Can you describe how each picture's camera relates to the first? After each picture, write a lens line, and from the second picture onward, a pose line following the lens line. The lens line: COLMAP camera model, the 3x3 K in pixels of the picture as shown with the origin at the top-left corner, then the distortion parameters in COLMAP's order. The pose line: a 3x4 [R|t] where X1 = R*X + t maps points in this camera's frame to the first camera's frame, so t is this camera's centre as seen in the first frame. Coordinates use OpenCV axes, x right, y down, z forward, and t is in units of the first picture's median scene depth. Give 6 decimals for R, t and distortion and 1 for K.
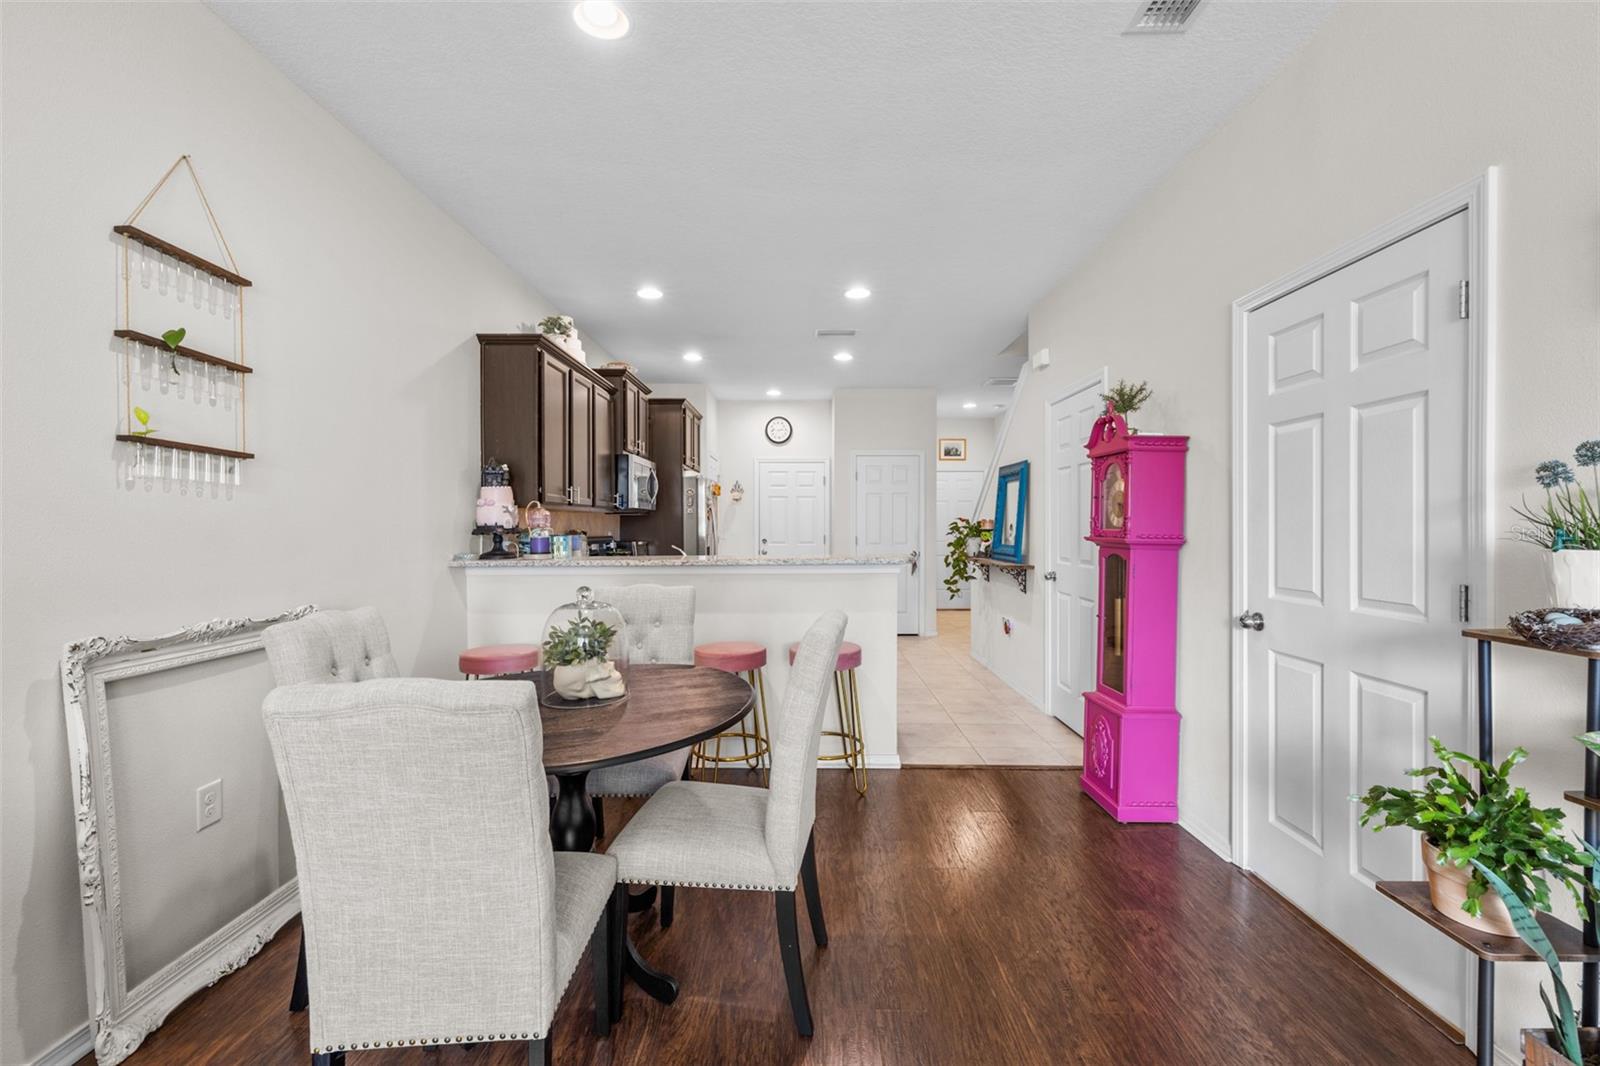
lens RADIAL K [[668.2, 0, 798.3], [0, 668.2, 527.9], [0, 0, 1]] dist [-0.000626, 0.000807]
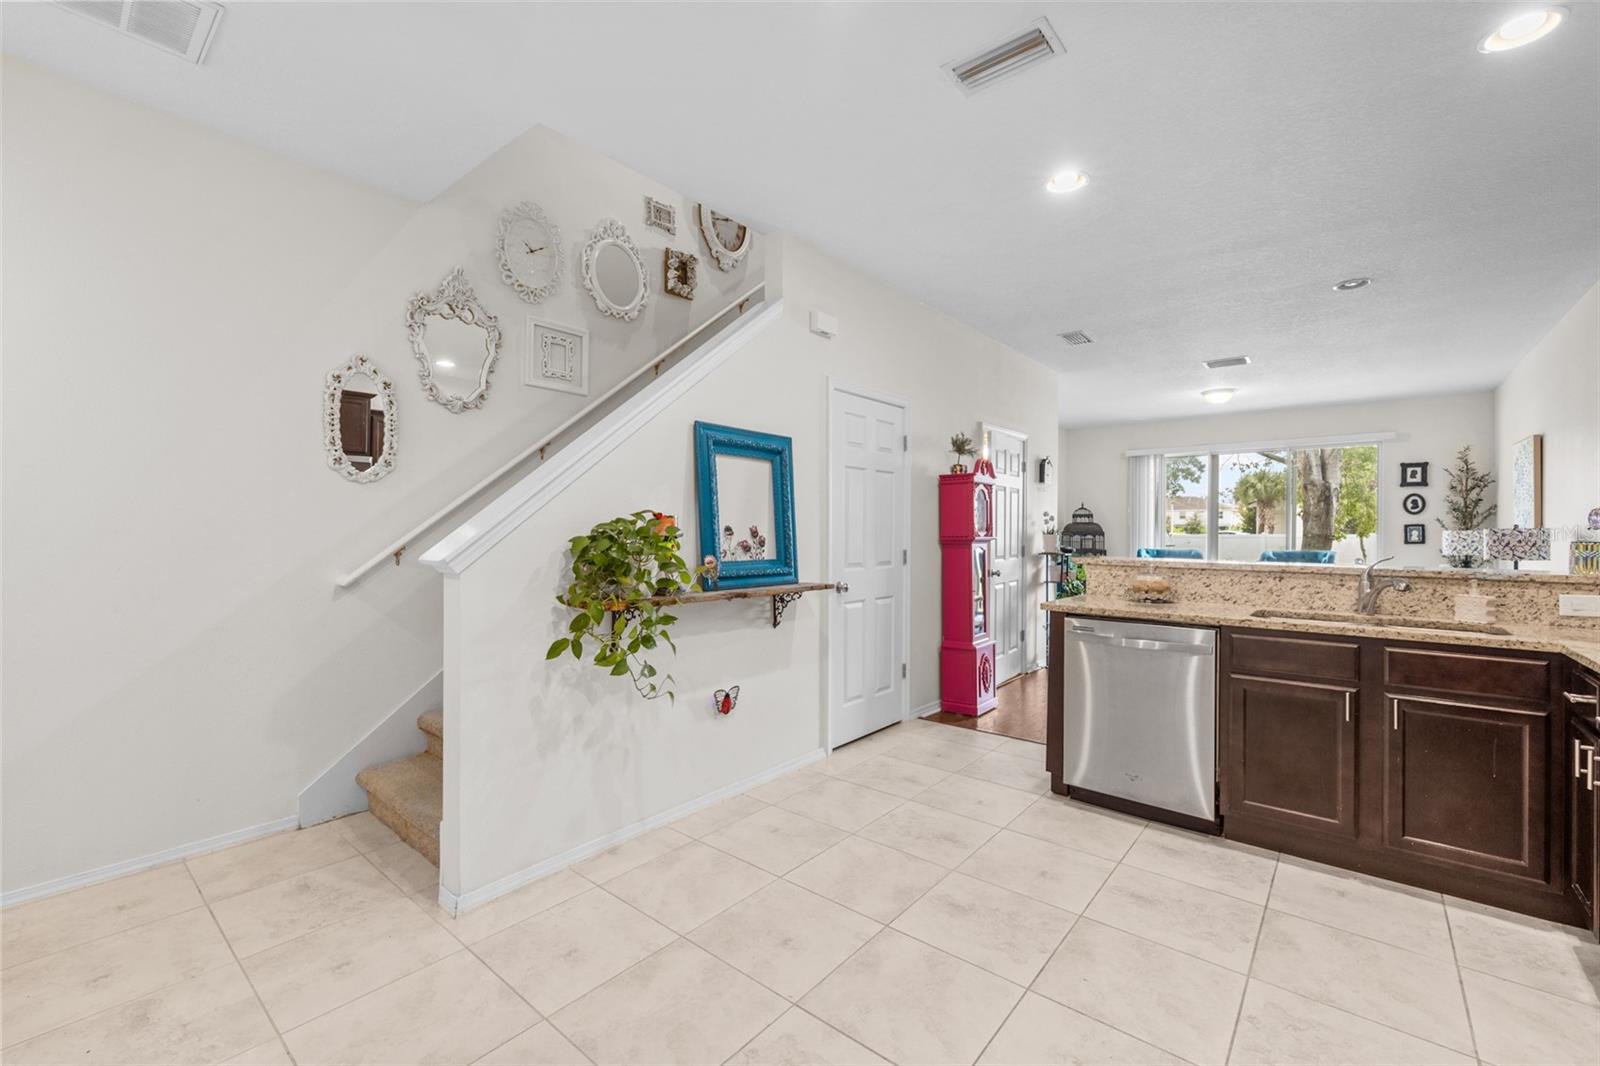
lens RADIAL K [[668.2, 0, 799.9], [0, 668.2, 529.7], [0, 0, 1]] dist [-0.000626, 0.000807]
pose [[-0.772357, 0.001563, 0.635187, -0.116636], [0.002480, 0.999997, 0.000554, -0.003254], [-0.635184, 0.002003, -0.772358, 1.505056]]
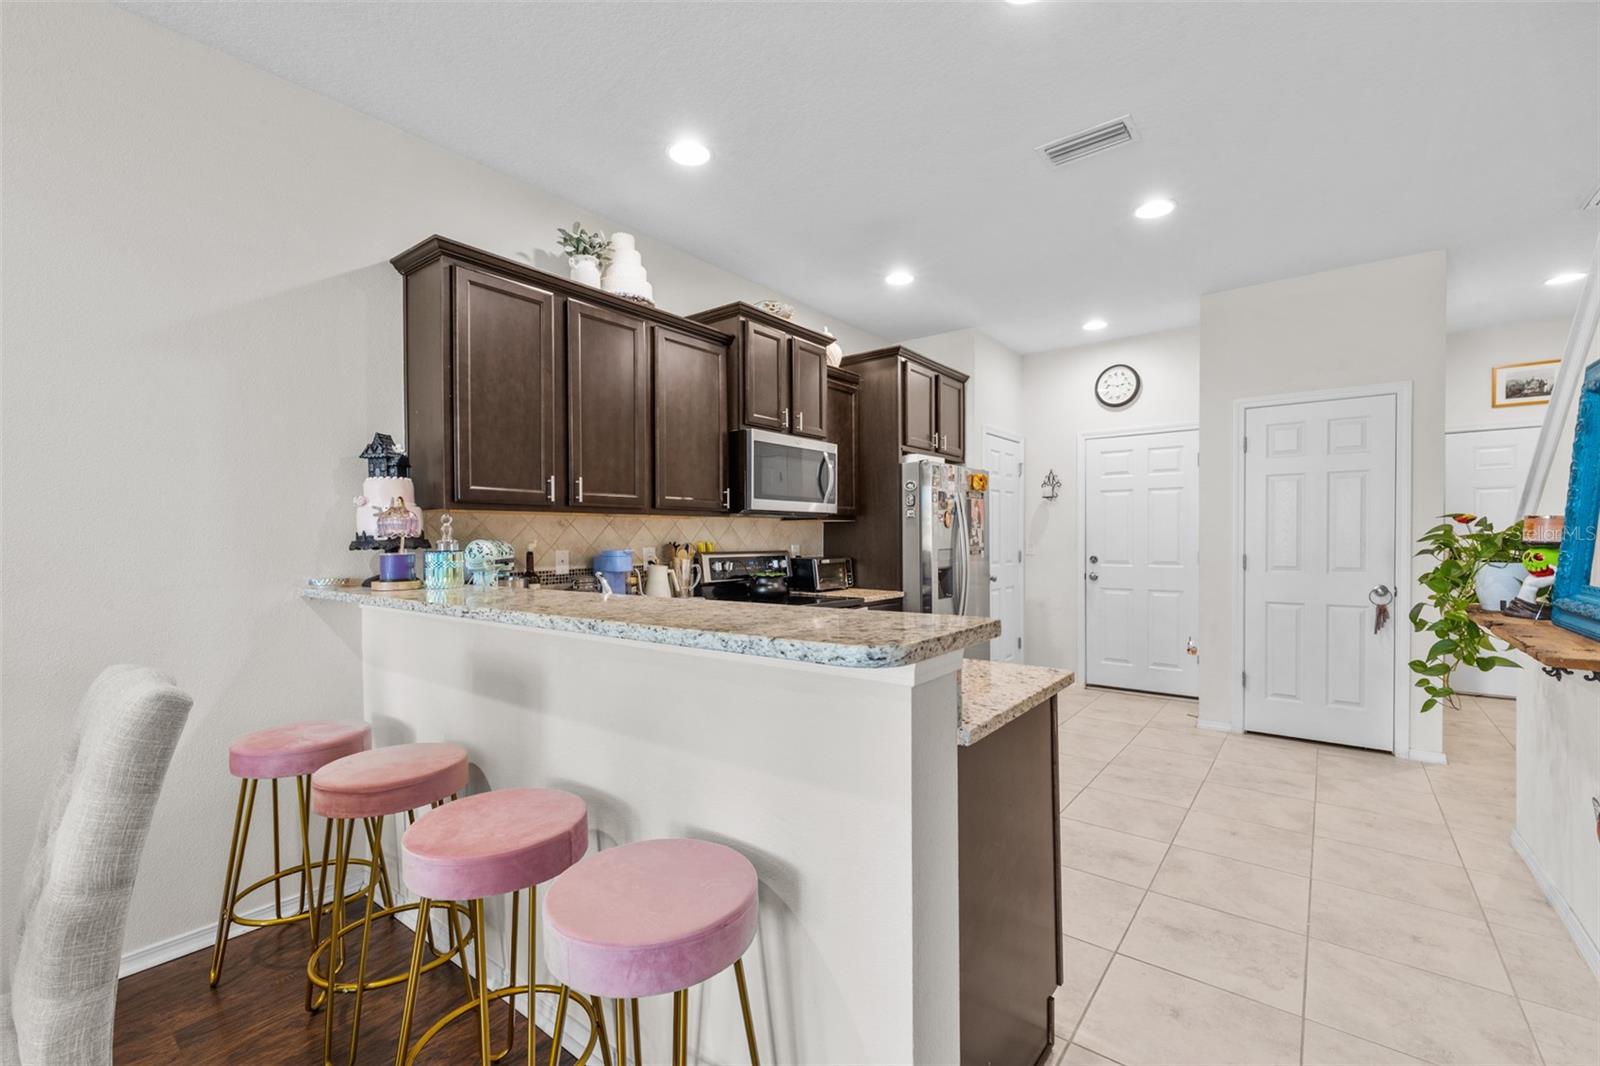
lens RADIAL K [[668.2, 0, 804.3], [0, 668.2, 547.7], [0, 0, 1]] dist [-0.000626, 0.000807]
pose [[0.792436, 0.006924, -0.609916, 0.209083], [0.000772, 0.999923, 0.012355, 0.000432], [0.609954, -0.010261, 0.792370, 0.519079]]
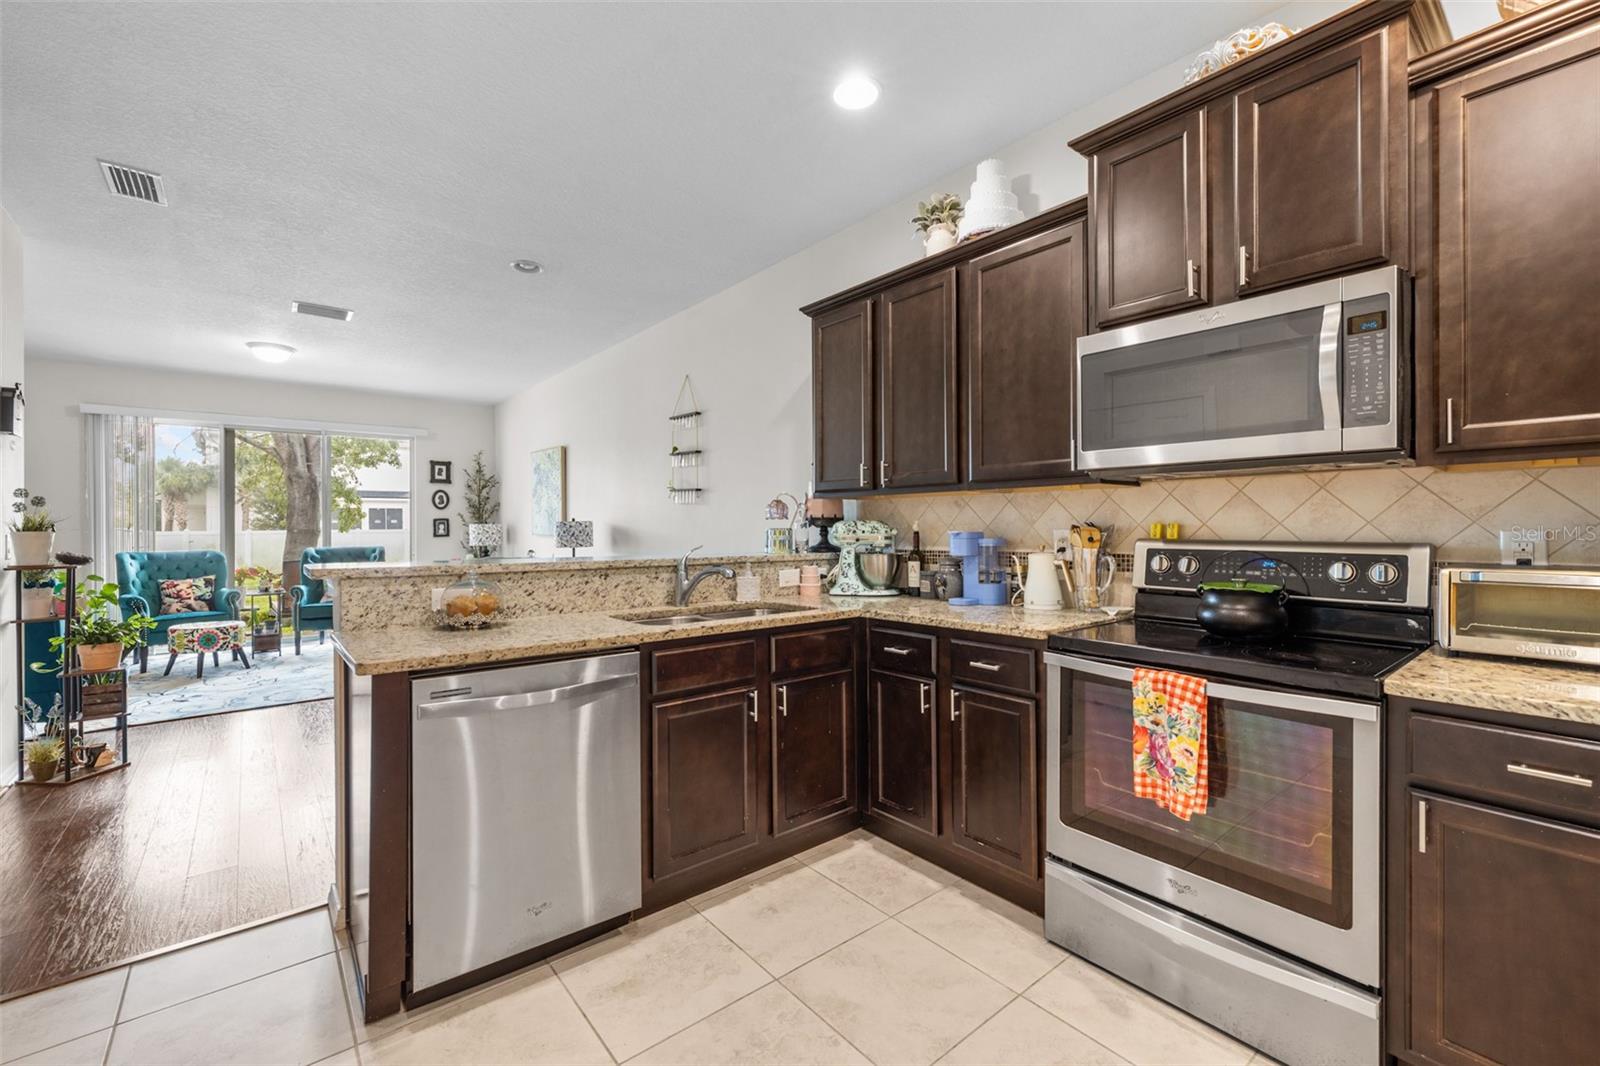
lens RADIAL K [[668.2, 0, 794.6], [0, 668.2, 527.5], [0, 0, 1]] dist [-0.000626, 0.000807]
pose [[-0.769245, 0.008109, -0.638902, 0.153145], [0.004194, 0.999962, 0.007642, 0.001686], [0.638940, 0.003199, -0.769250, 1.244342]]
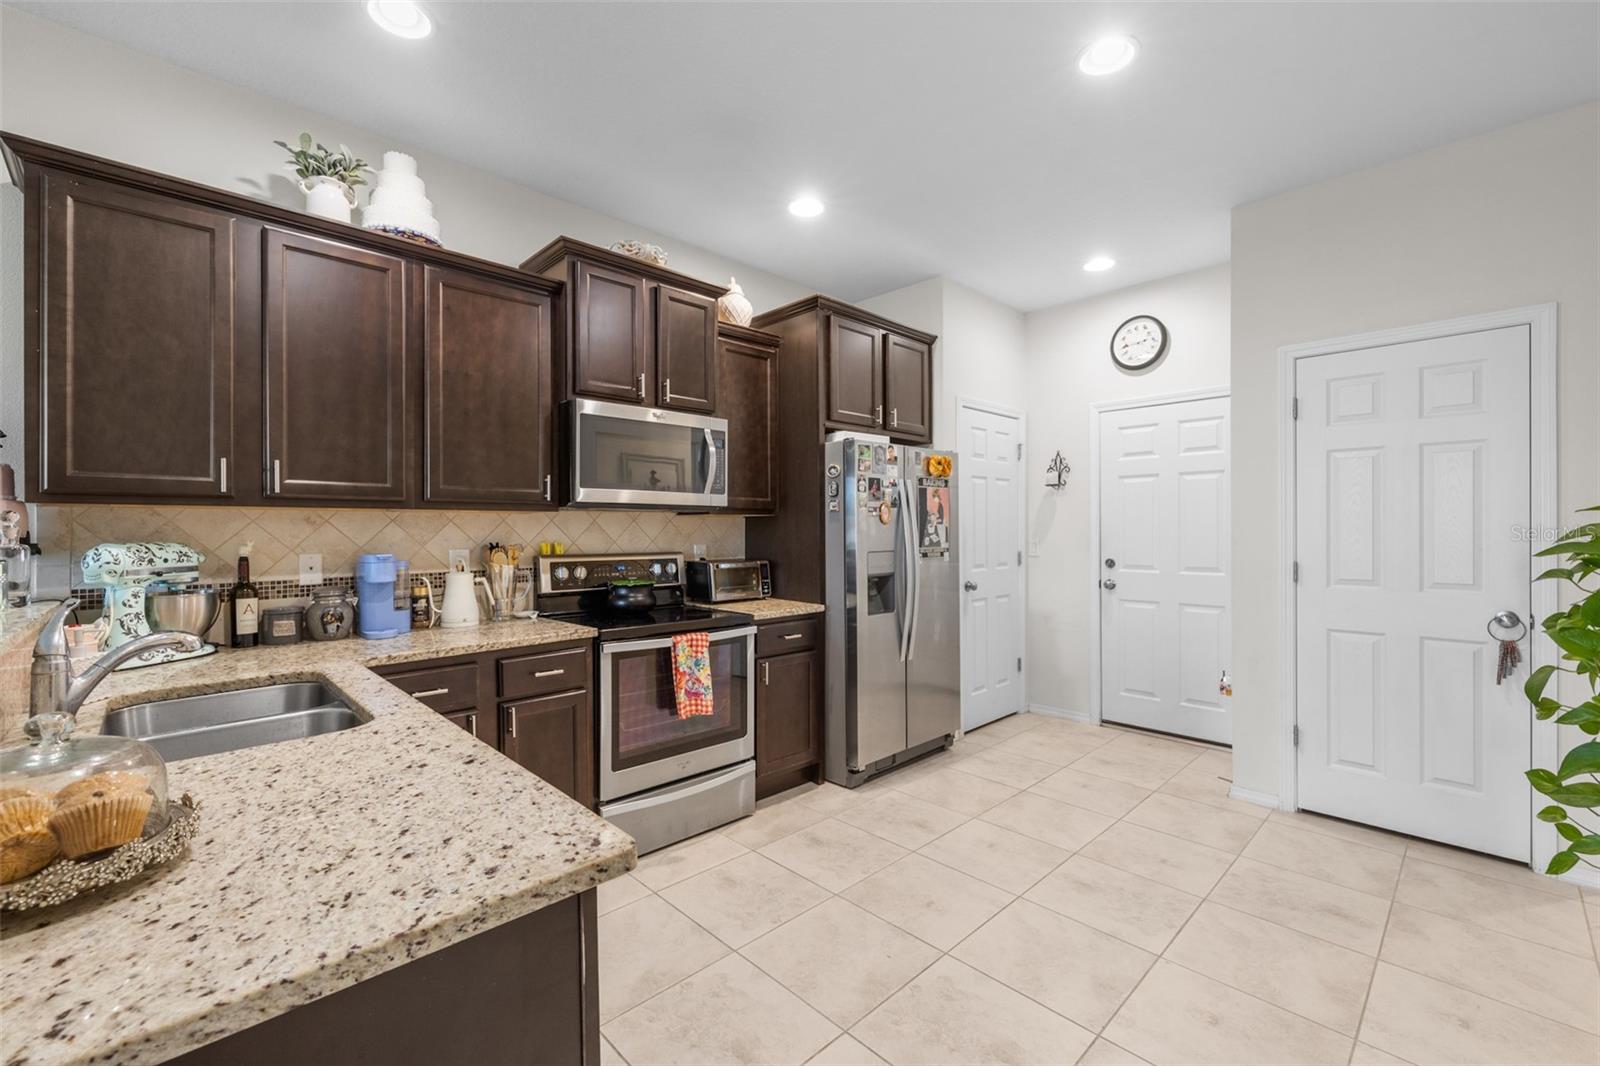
lens RADIAL K [[668.2, 0, 795.7], [0, 668.2, 530.6], [0, 0, 1]] dist [-0.000626, 0.000807]
pose [[0.699444, 0.000480, -0.714687, 0.250964], [-0.001578, 0.999998, -0.000873, -0.007341], [0.714685, 0.001738, 0.699444, 0.783779]]
